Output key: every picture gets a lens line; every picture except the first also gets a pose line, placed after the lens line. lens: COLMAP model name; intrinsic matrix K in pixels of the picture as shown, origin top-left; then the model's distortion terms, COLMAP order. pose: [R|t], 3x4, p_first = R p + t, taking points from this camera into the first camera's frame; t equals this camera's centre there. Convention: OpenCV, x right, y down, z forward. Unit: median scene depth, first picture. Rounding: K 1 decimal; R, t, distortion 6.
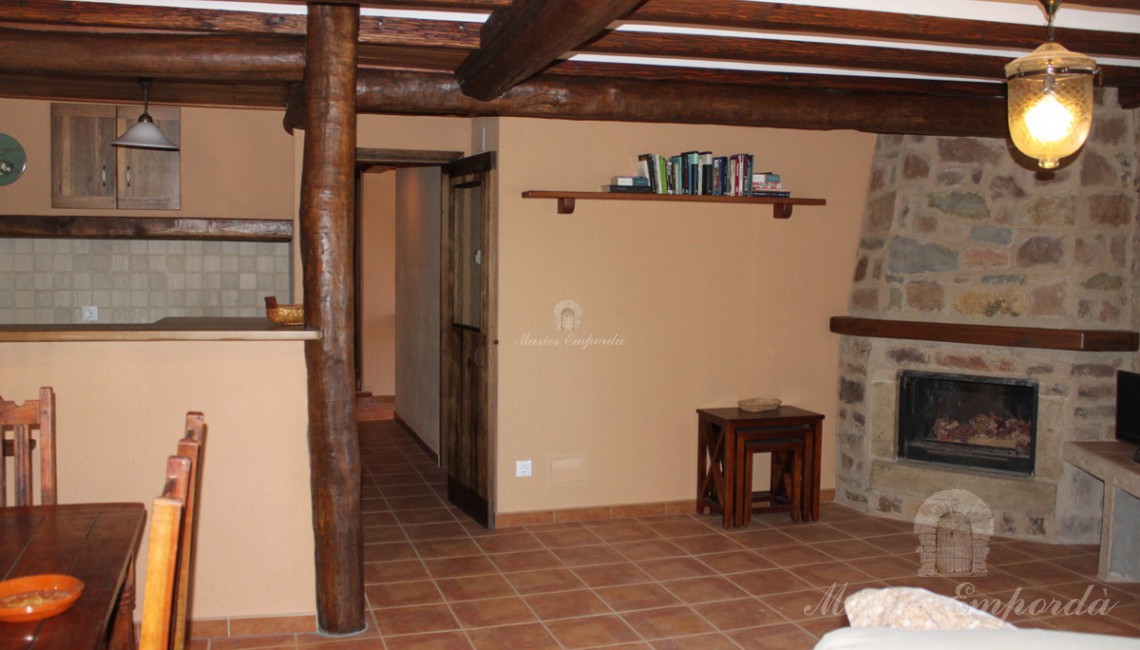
lens RADIAL K [[984.9, 0, 570.0], [0, 984.9, 325.0], [0, 0, 1]] dist [-0.151858, 0.149026]
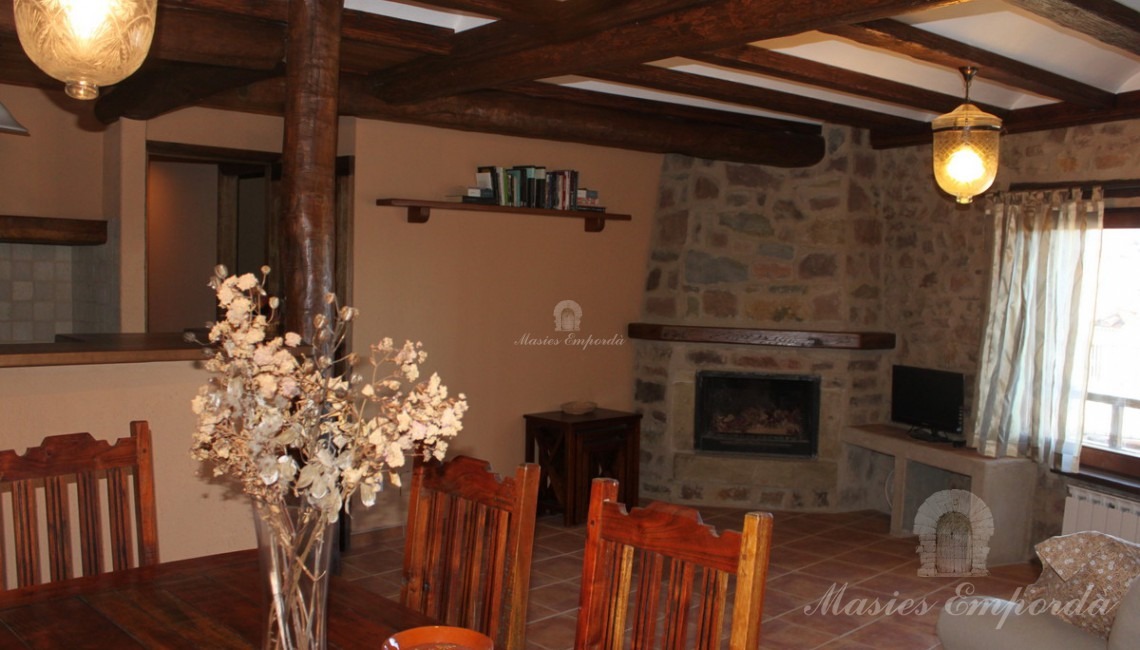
lens RADIAL K [[984.9, 0, 570.0], [0, 984.9, 325.0], [0, 0, 1]] dist [-0.151858, 0.149026]
pose [[0.904919, -0.012852, 0.425390, -0.278672], [0.015424, 0.999878, -0.002603, -0.005502], [-0.425305, 0.008916, 0.905006, 0.043463]]
